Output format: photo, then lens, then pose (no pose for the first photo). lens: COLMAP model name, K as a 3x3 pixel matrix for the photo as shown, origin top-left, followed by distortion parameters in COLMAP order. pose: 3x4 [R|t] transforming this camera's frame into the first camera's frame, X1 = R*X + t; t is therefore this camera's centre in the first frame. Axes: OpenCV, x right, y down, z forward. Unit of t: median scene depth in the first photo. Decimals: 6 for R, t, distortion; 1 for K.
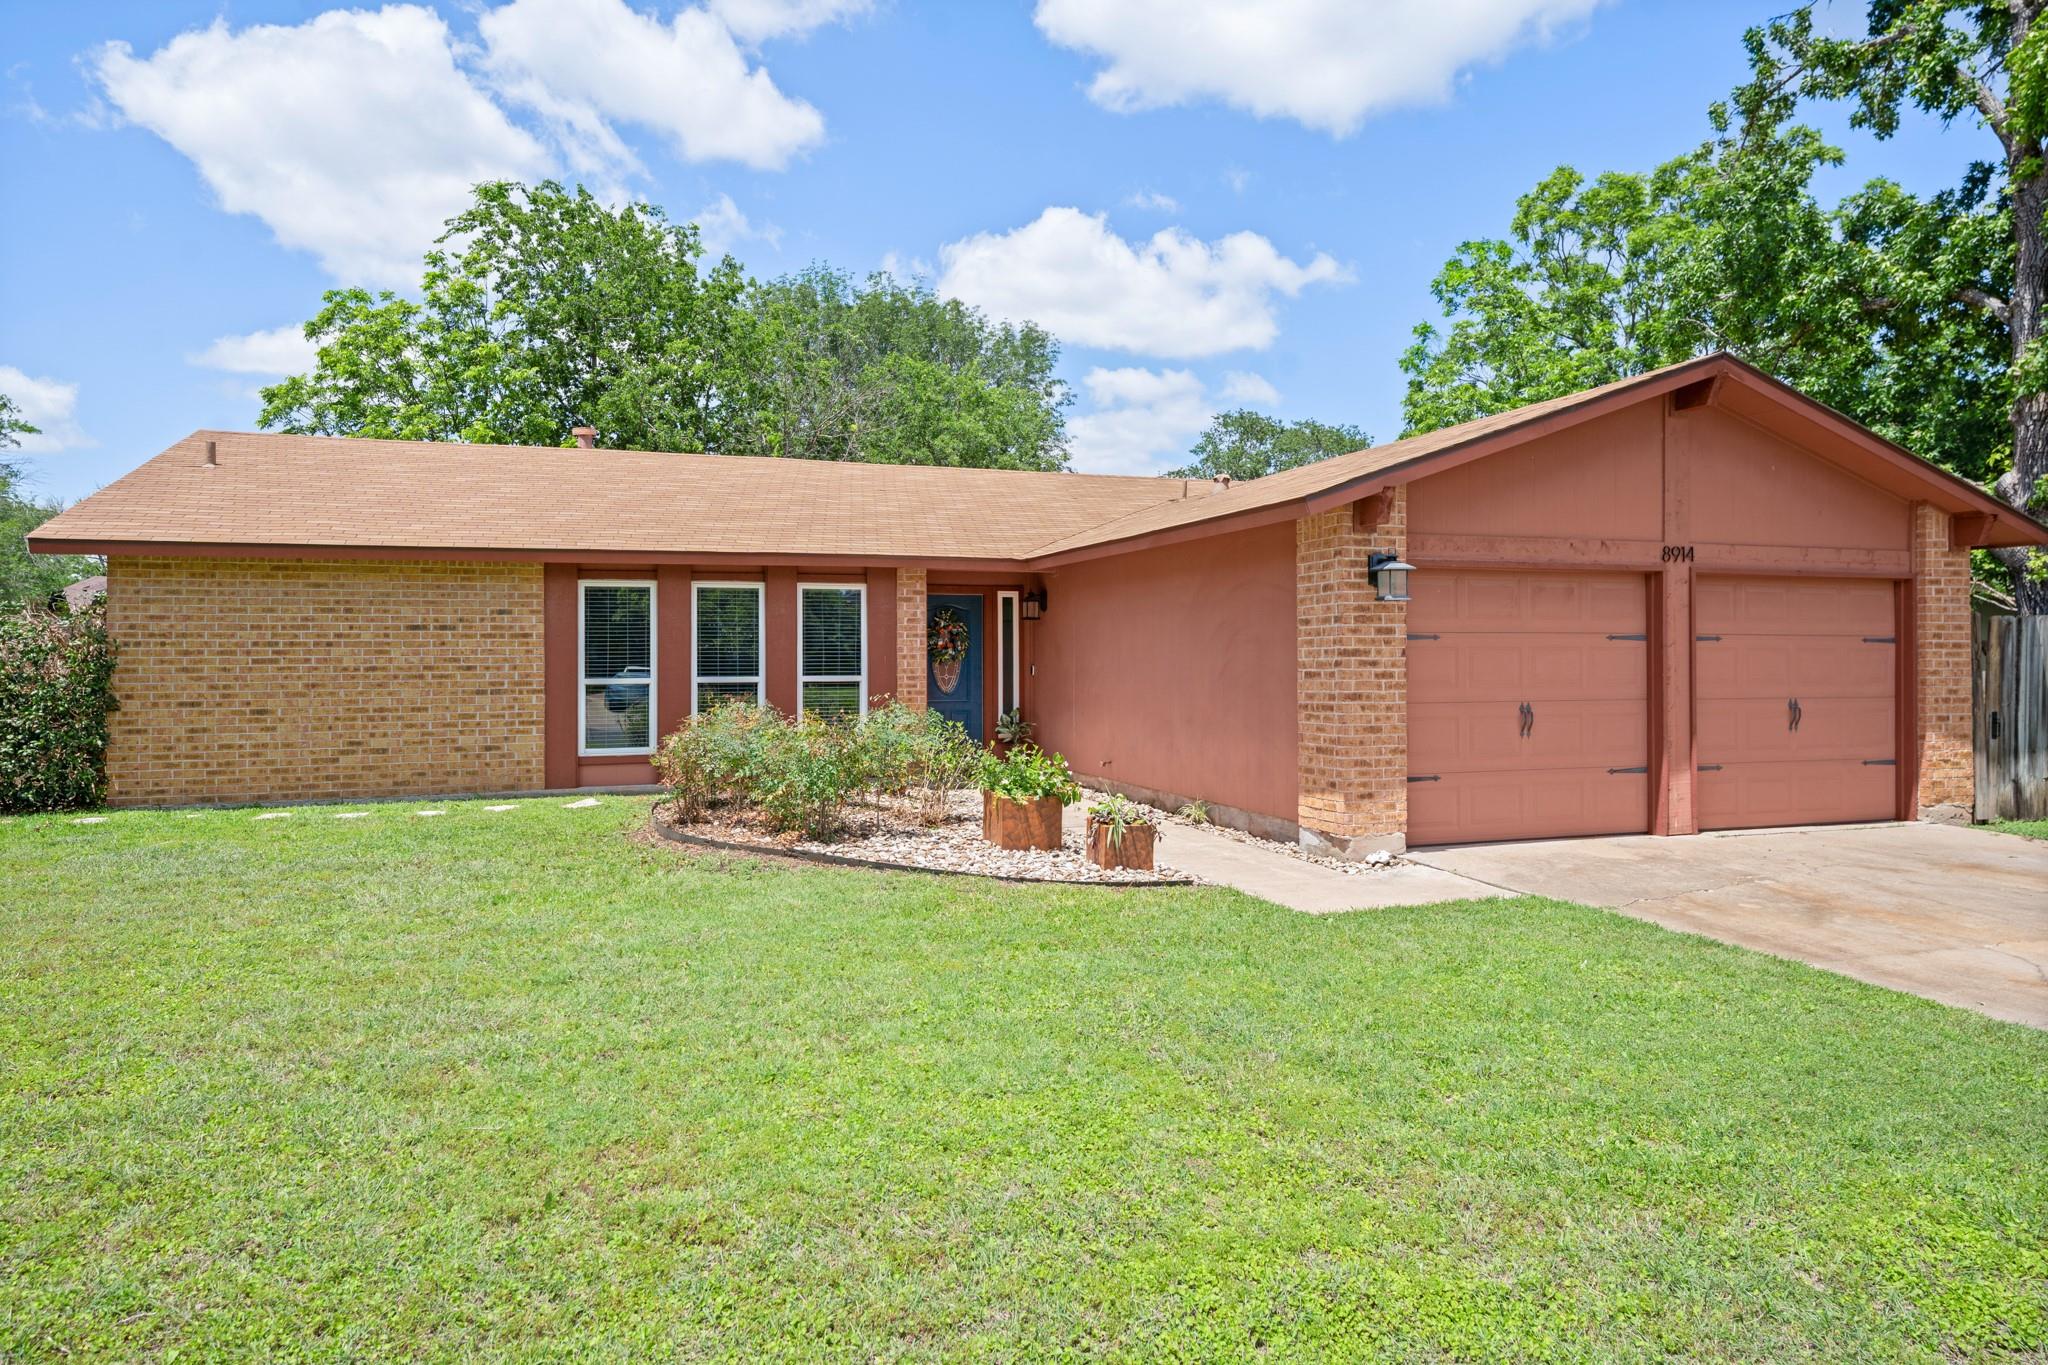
lens RADIAL K [[1263.3, 0, 1016.2], [0, 1263.3, 651.5], [0, 0, 1]] dist [0.006539, 0.000373]
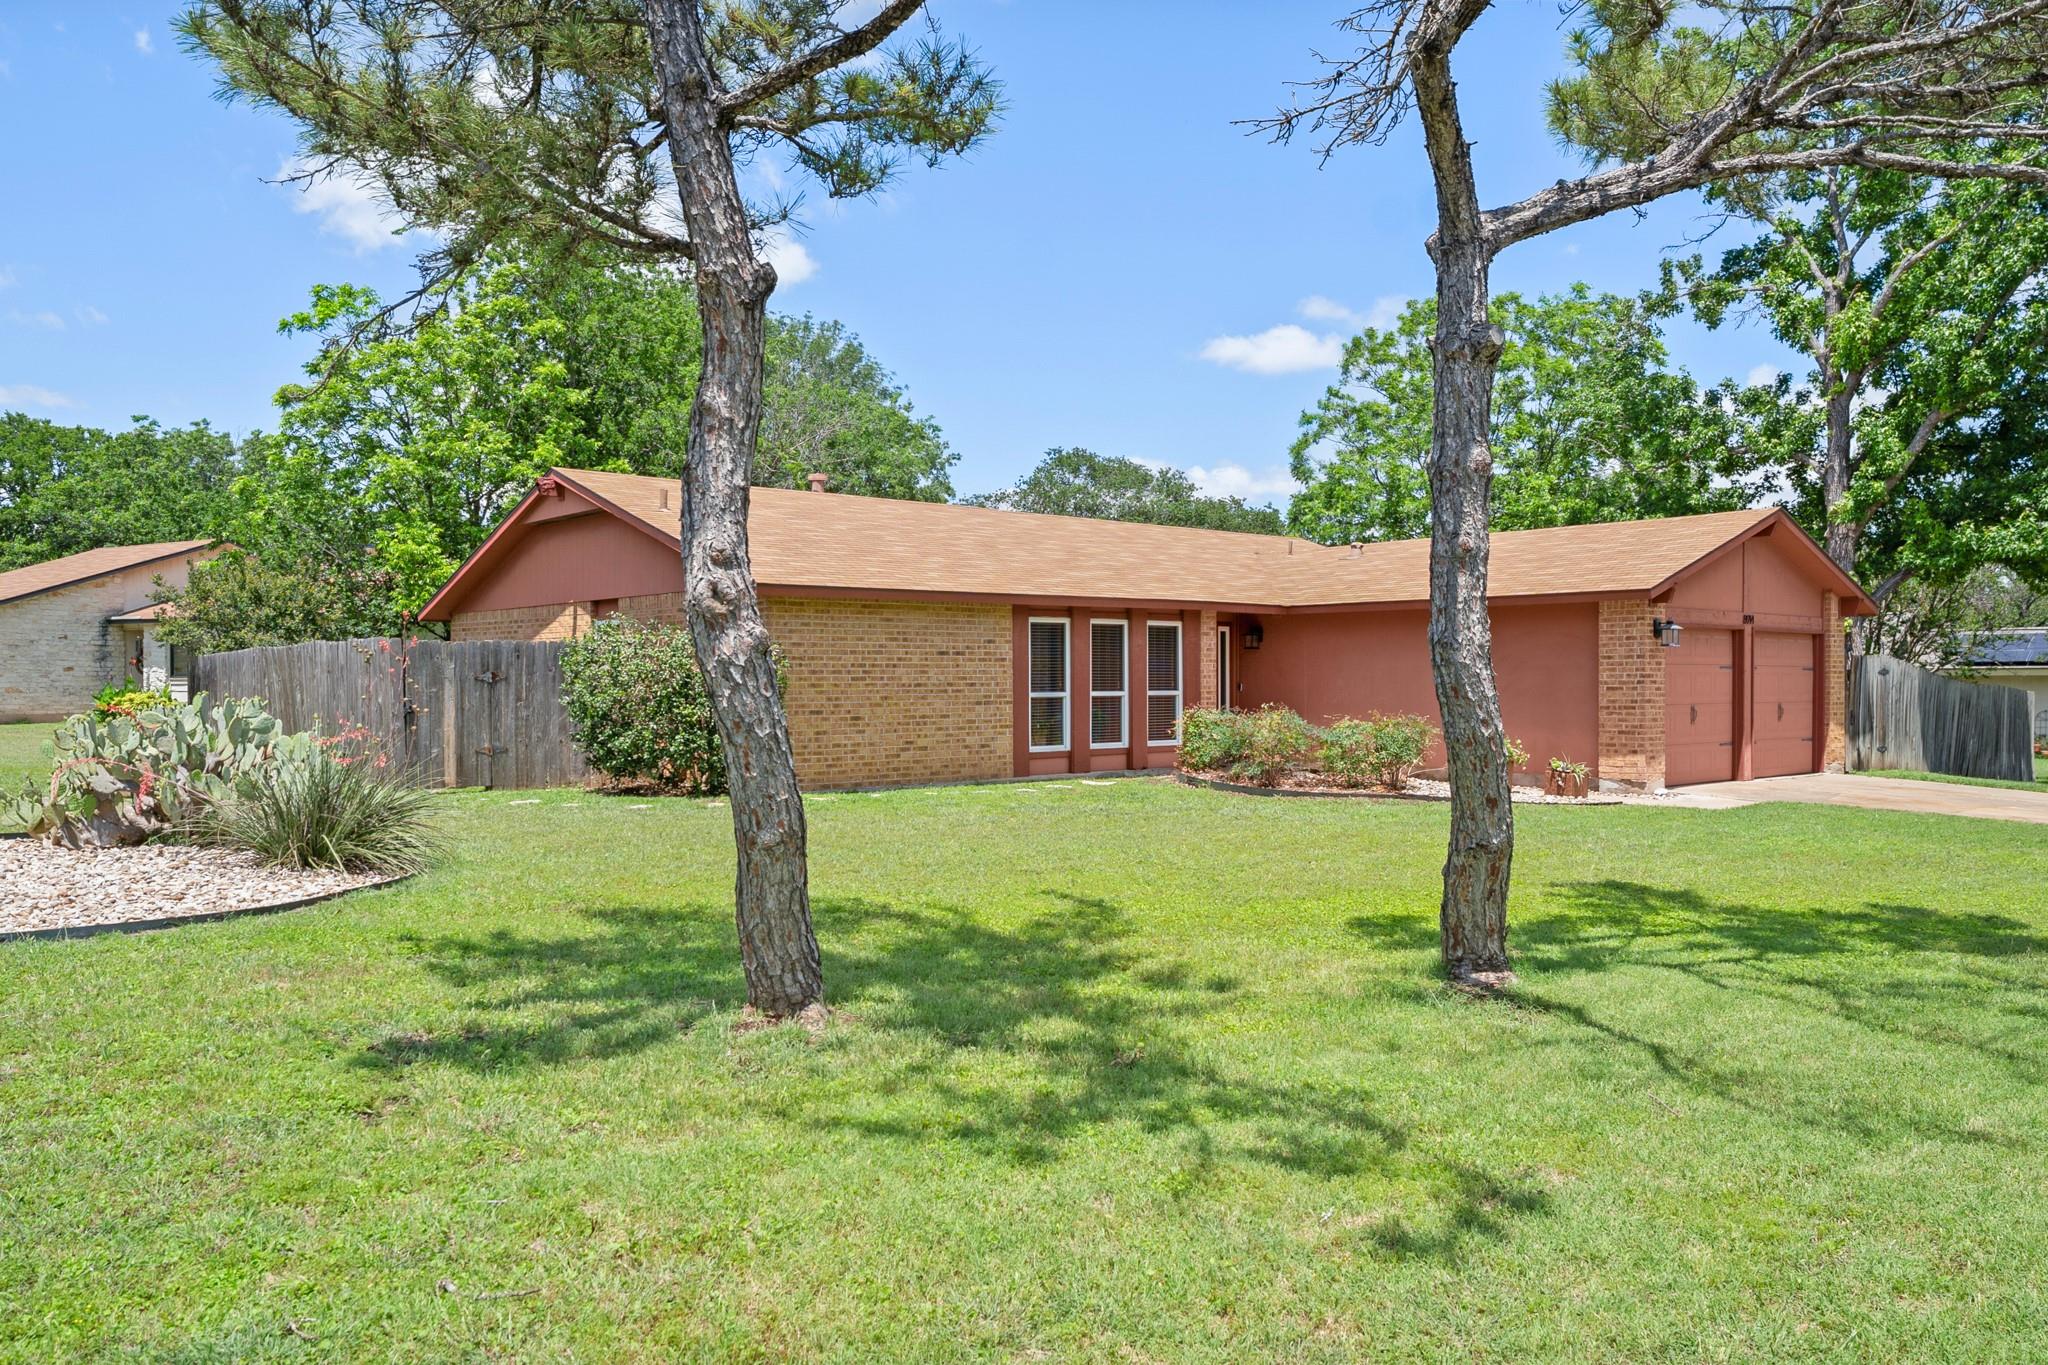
lens RADIAL K [[1472.3, 0, 1024.0], [0, 1472.3, 682.5], [0, 0, 1]] dist [-0.005965, -0.004461]
pose [[0.931811, 0.001836, 0.362938, -0.959465], [-0.004620, 0.999966, 0.006804, 0.000497], [-0.362914, -0.008017, 0.931788, -0.442790]]
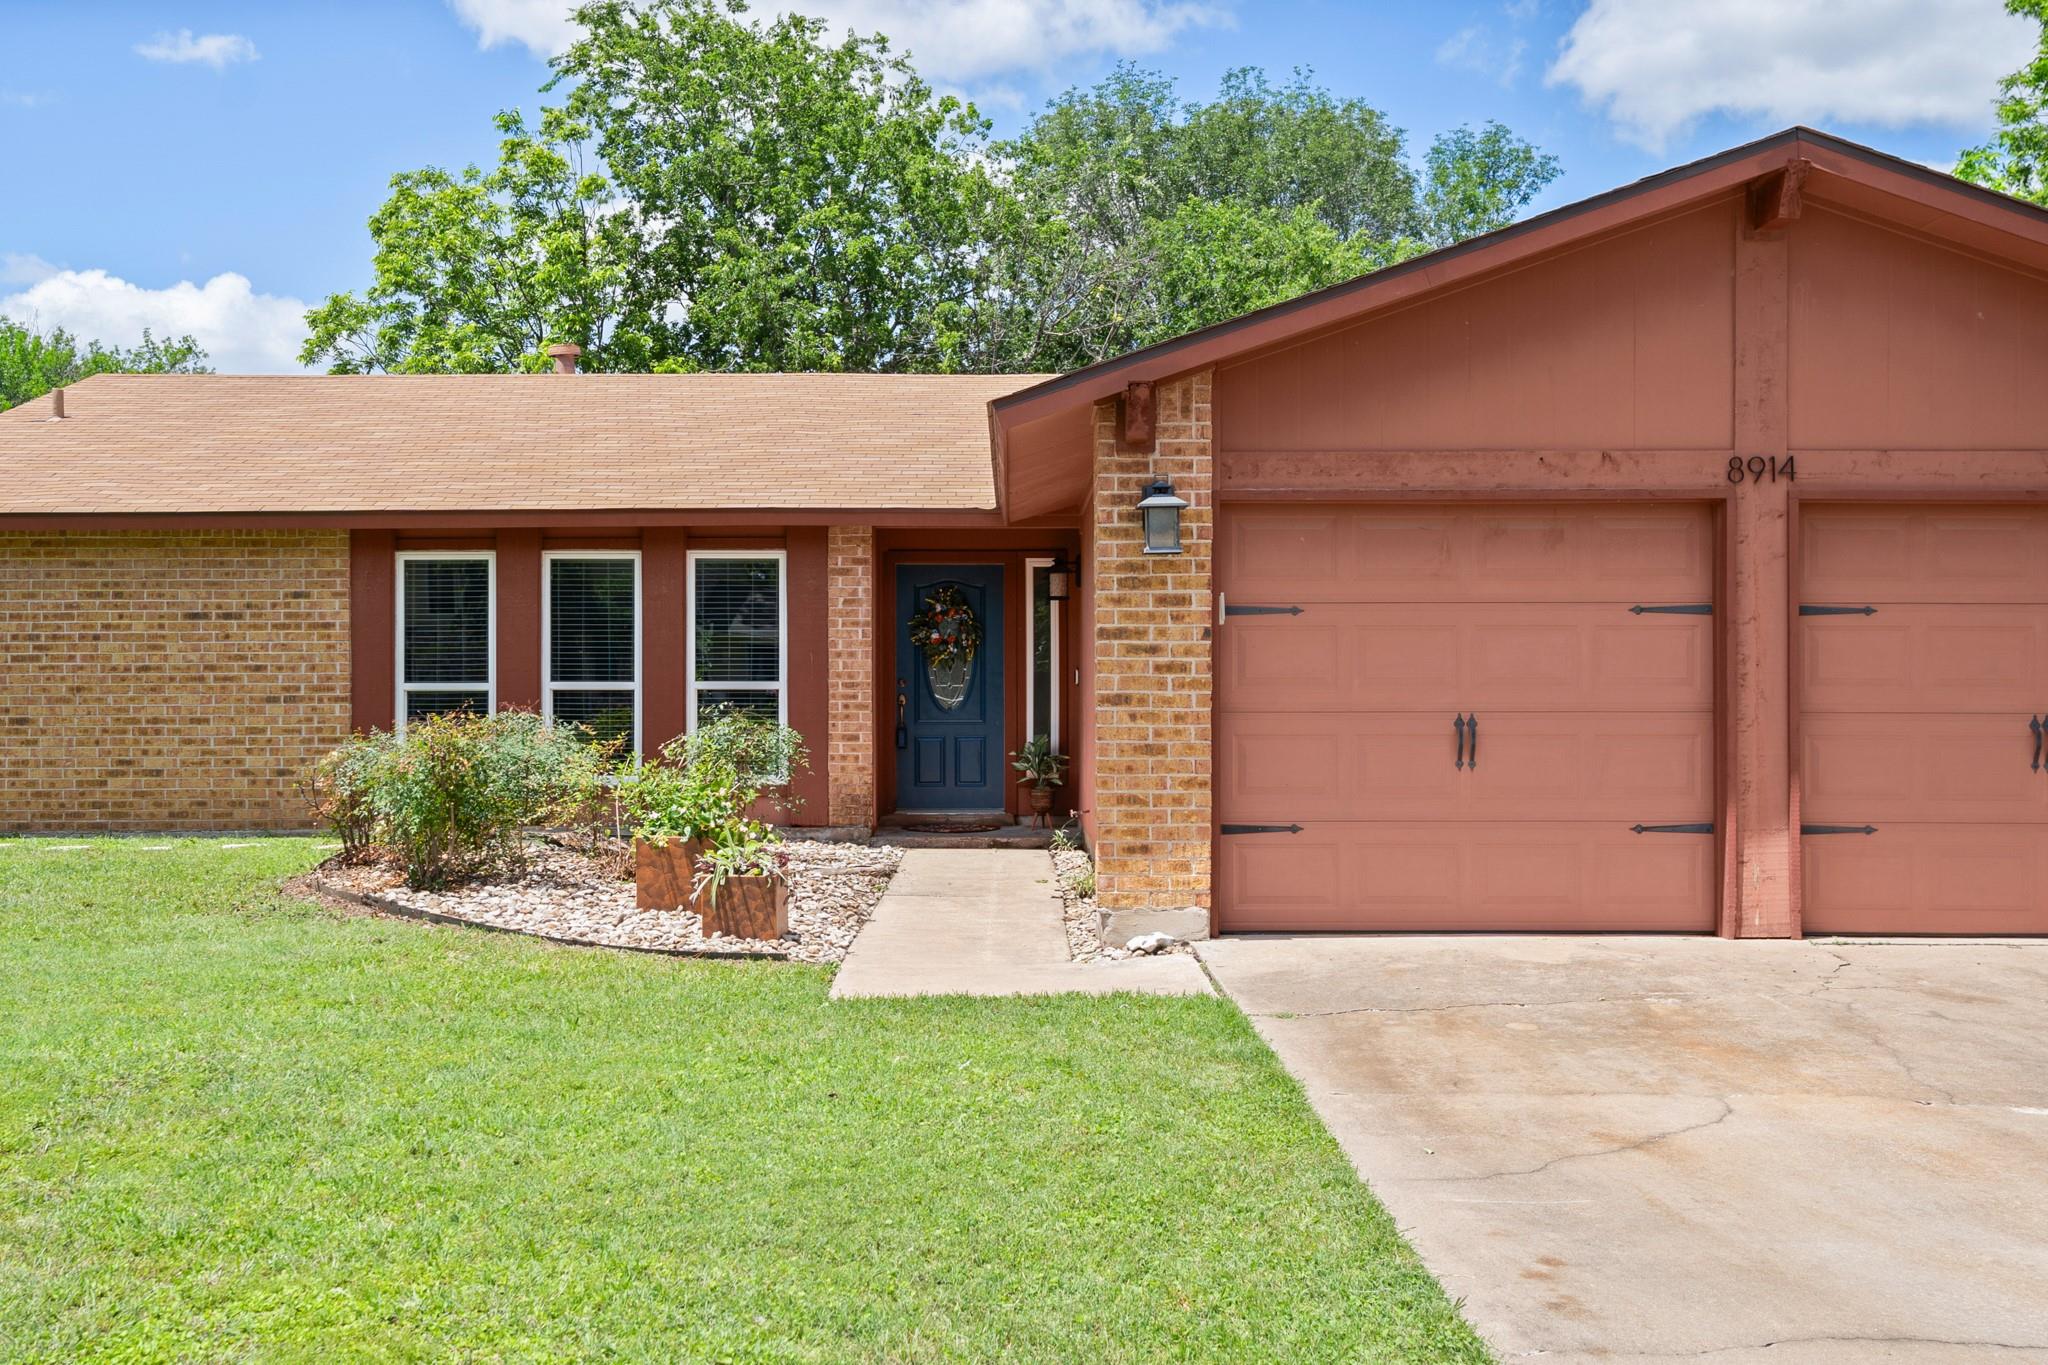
lens RADIAL K [[2023.3, 0, 1024.0], [0, 2023.3, 682.5], [0, 0, 1]] dist [0.016608, -0.010792]
pose [[0.944745, 0.001698, -0.327803, 0.427130], [-0.000045, 0.999987, 0.005051, 0.015988], [0.327807, -0.004757, 0.944733, -0.016887]]
